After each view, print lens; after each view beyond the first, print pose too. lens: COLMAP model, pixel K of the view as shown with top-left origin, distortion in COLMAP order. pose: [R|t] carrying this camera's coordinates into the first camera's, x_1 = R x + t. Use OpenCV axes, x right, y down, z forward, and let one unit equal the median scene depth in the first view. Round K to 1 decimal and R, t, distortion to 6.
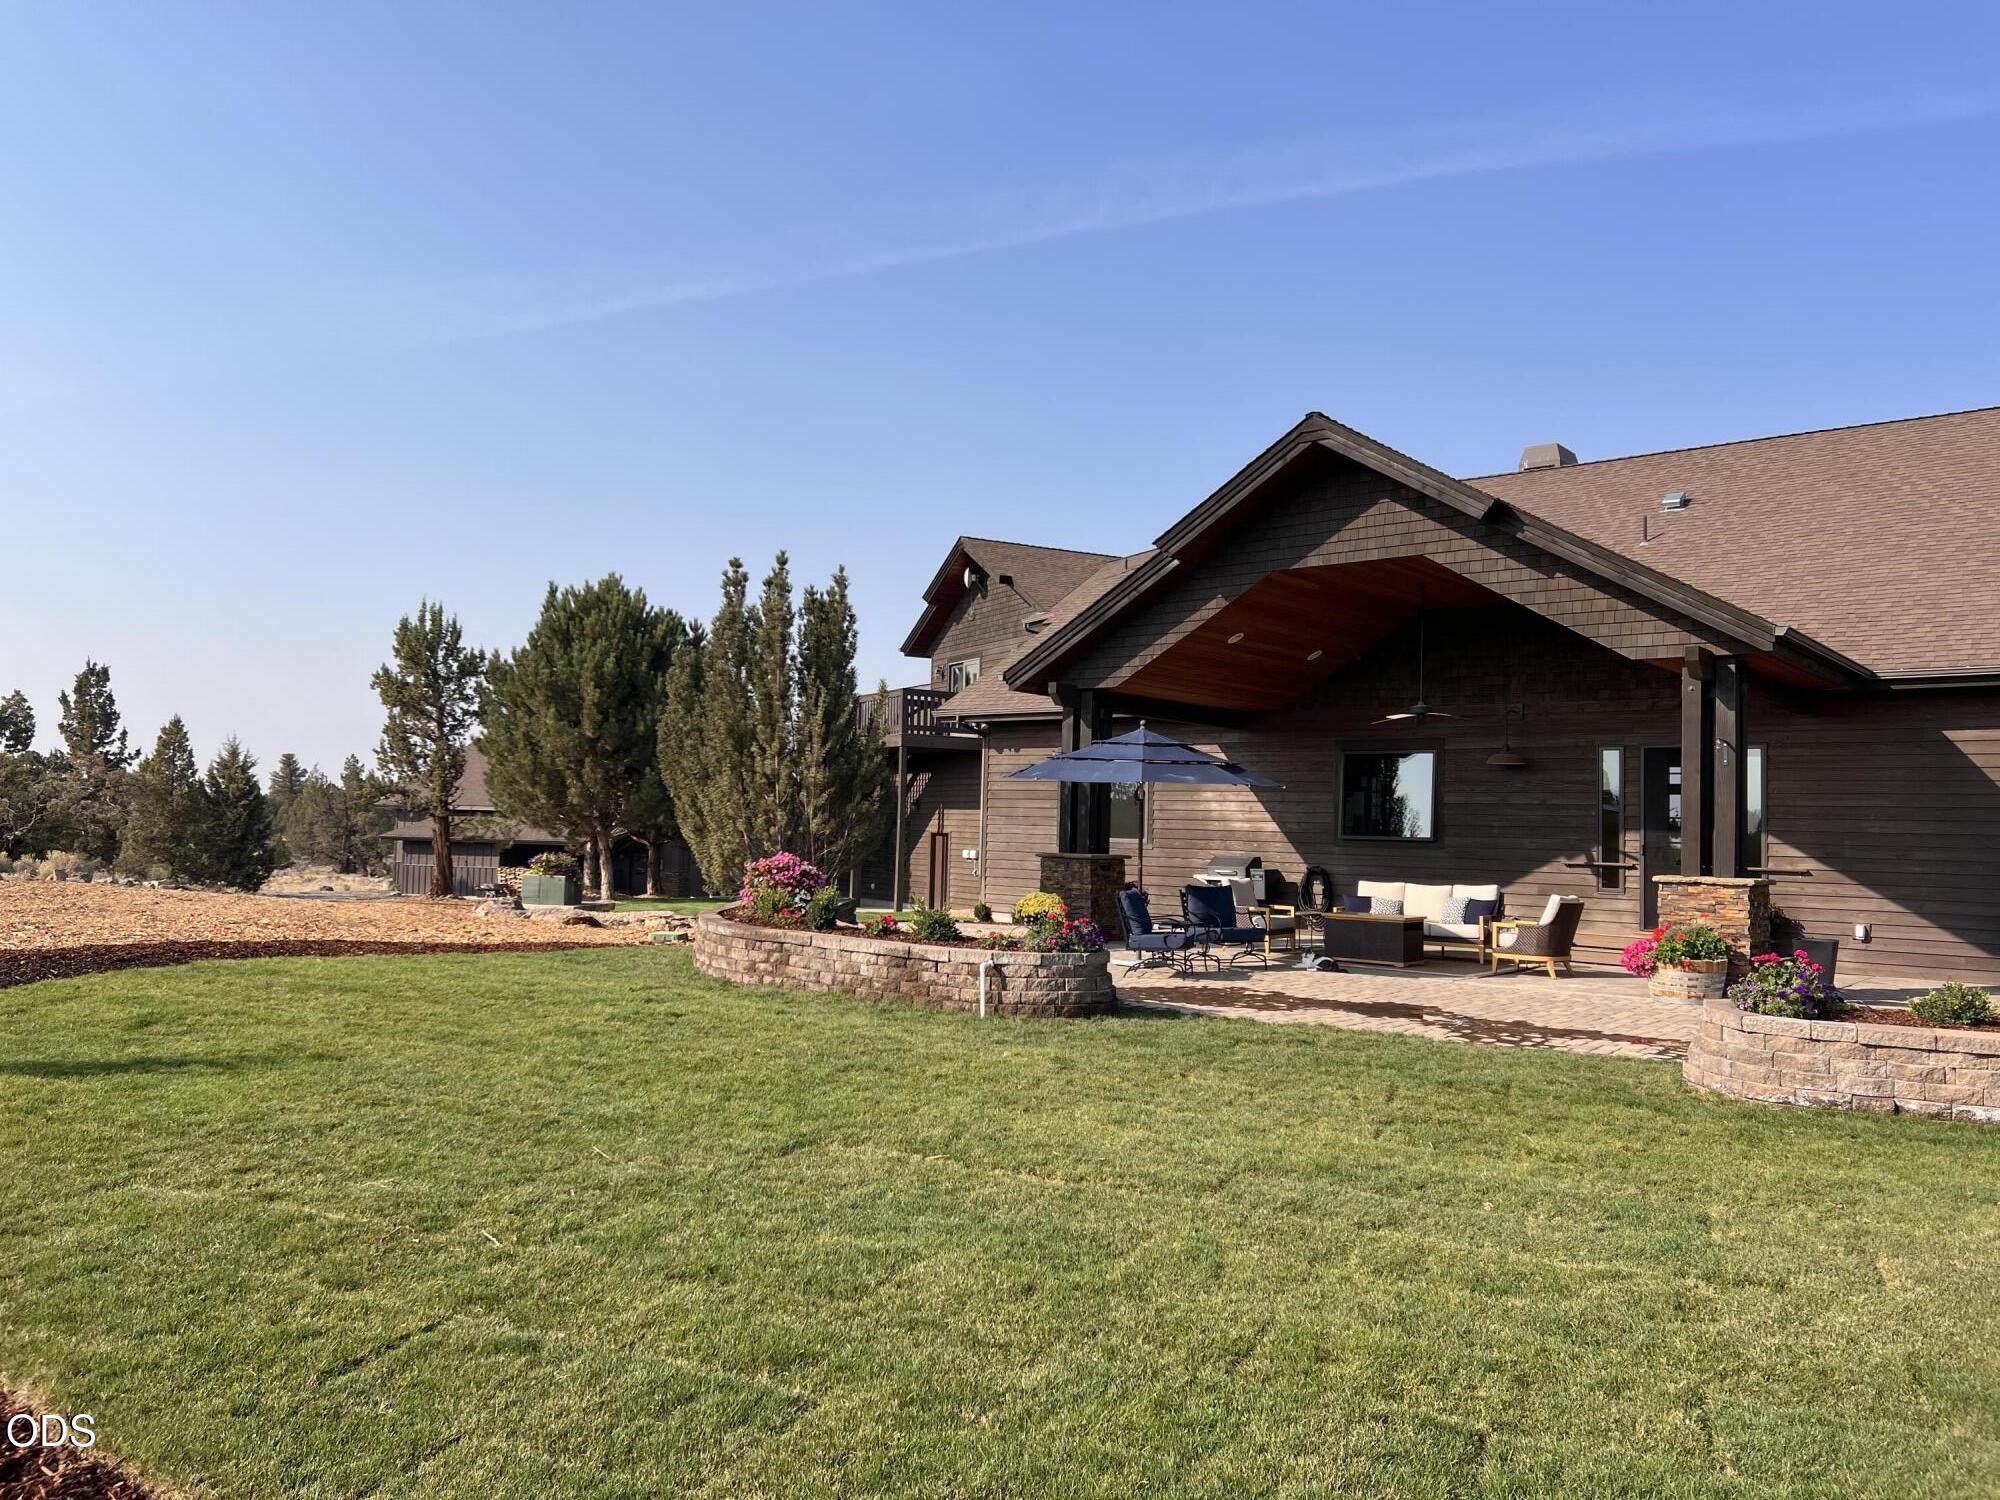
lens RADIAL K [[1505.5, 0, 986.7], [0, 1505.5, 745.2], [0, 0, 1]] dist [0.049176, -0.056156]
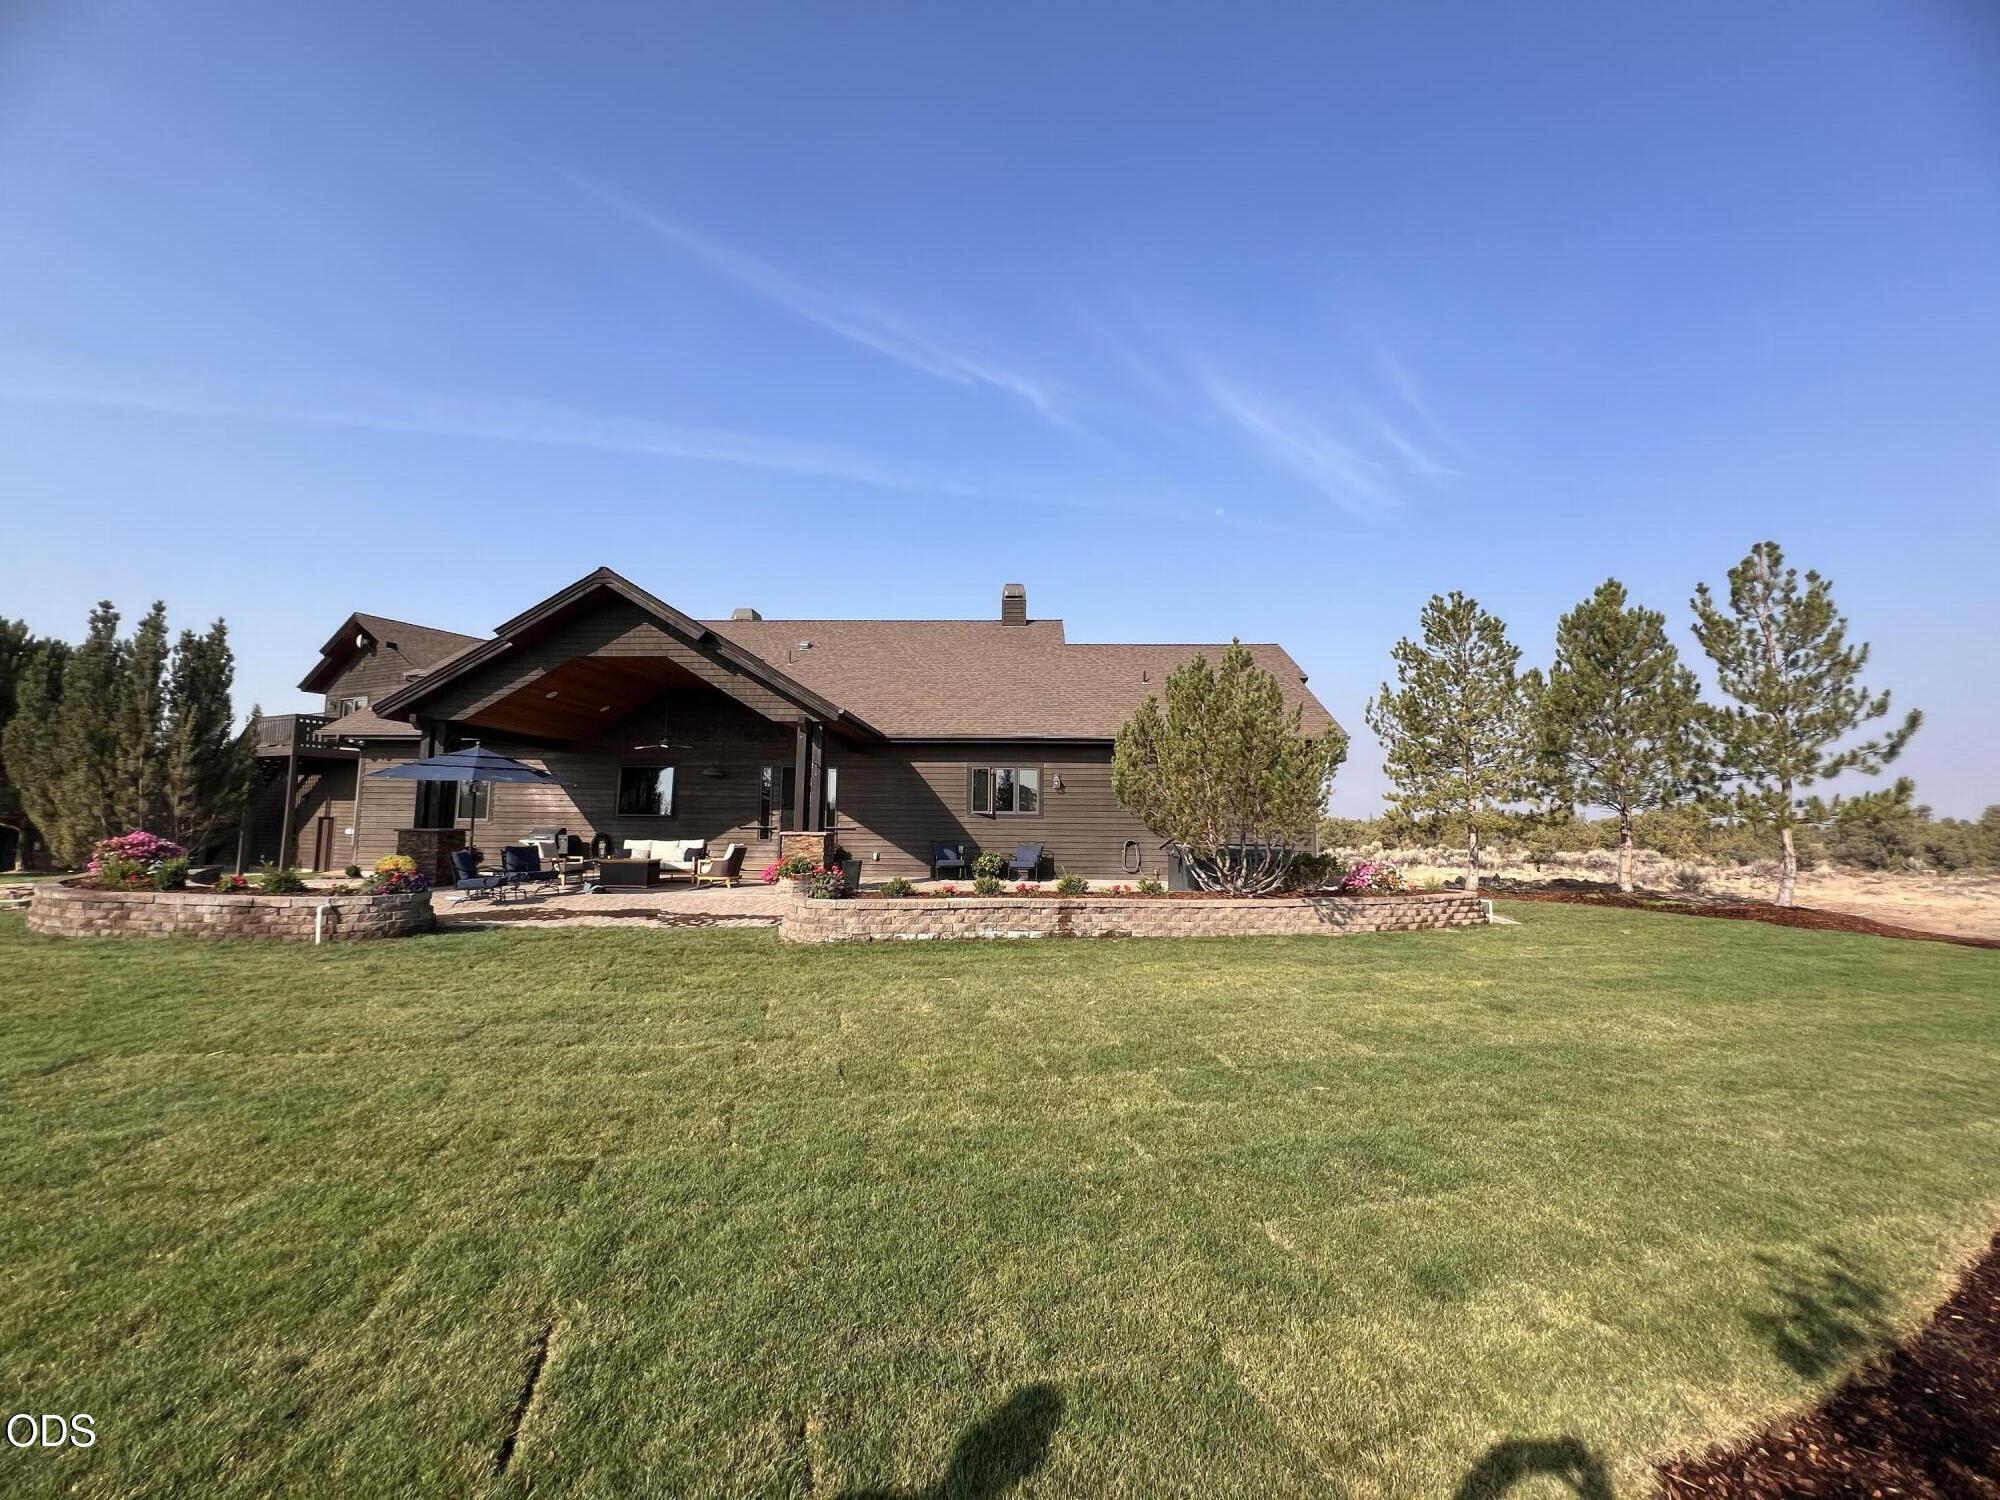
lens RADIAL K [[804.1, 0, 1006.9], [0, 804.1, 739.5], [0, 0, 1]] dist [-0.003467, -0.000841]
pose [[0.788101, 0.044987, 0.613900, 0.029678], [-0.024249, 0.998821, -0.042064, 0.003447], [-0.615069, 0.018264, 0.788262, 0.002662]]
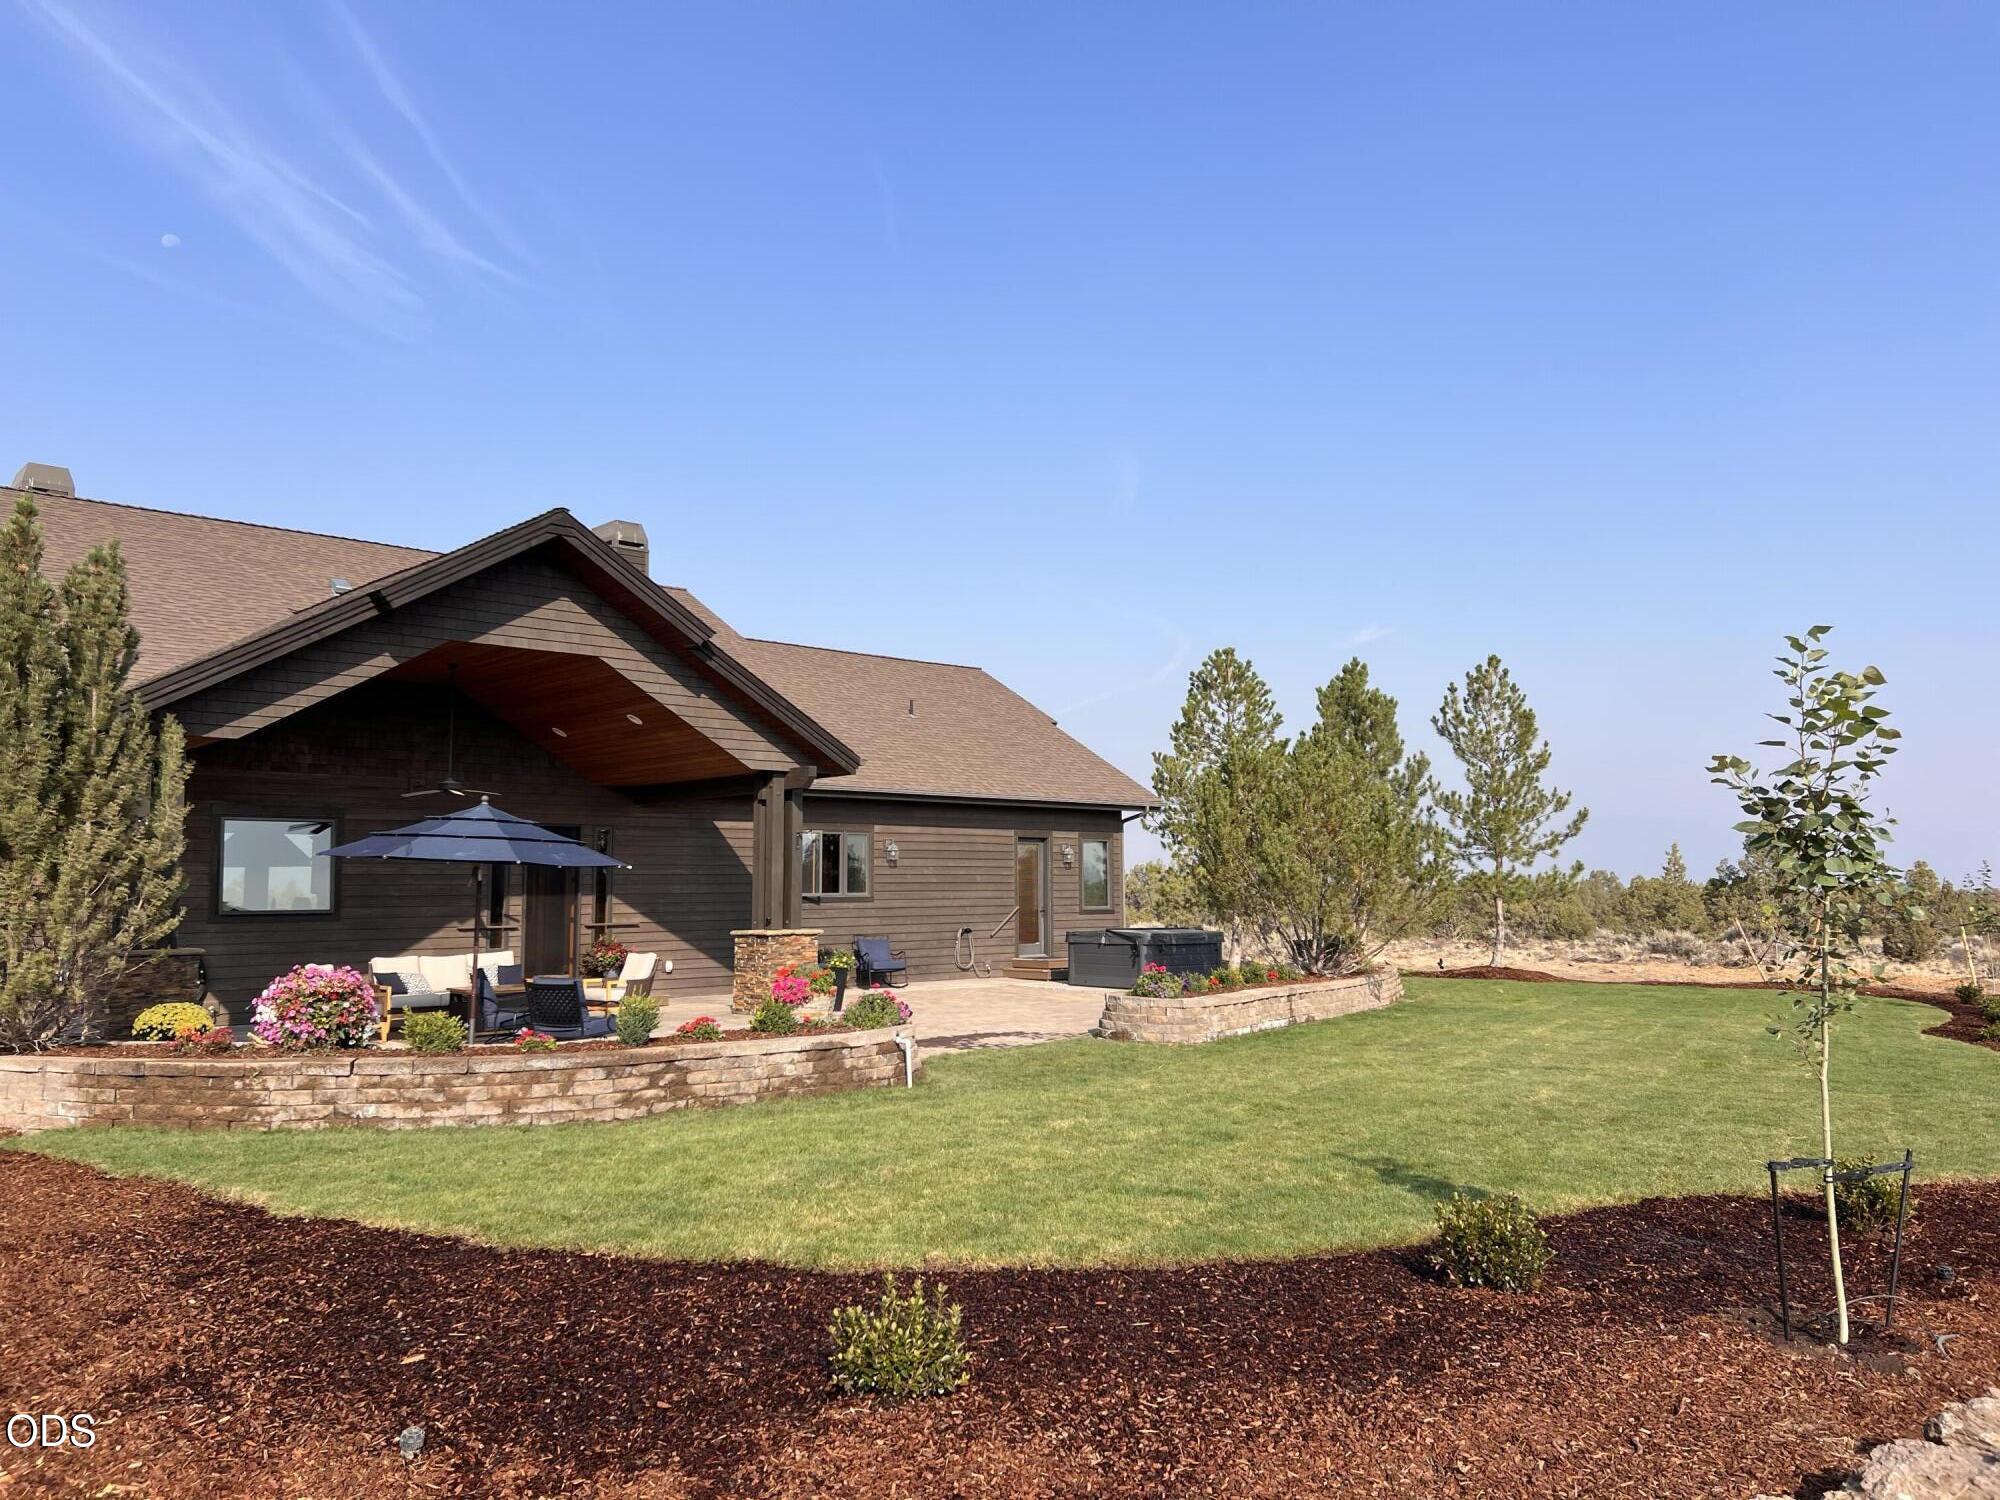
lens RADIAL K [[1505.5, 0, 1002.3], [0, 1505.5, 751.1], [0, 0, 1]] dist [0.049176, -0.056156]
pose [[0.119902, 0.065346, 0.990633, -0.907505], [-0.045821, 0.997132, -0.060228, -0.002563], [-0.991728, -0.038171, 0.122552, 0.655684]]
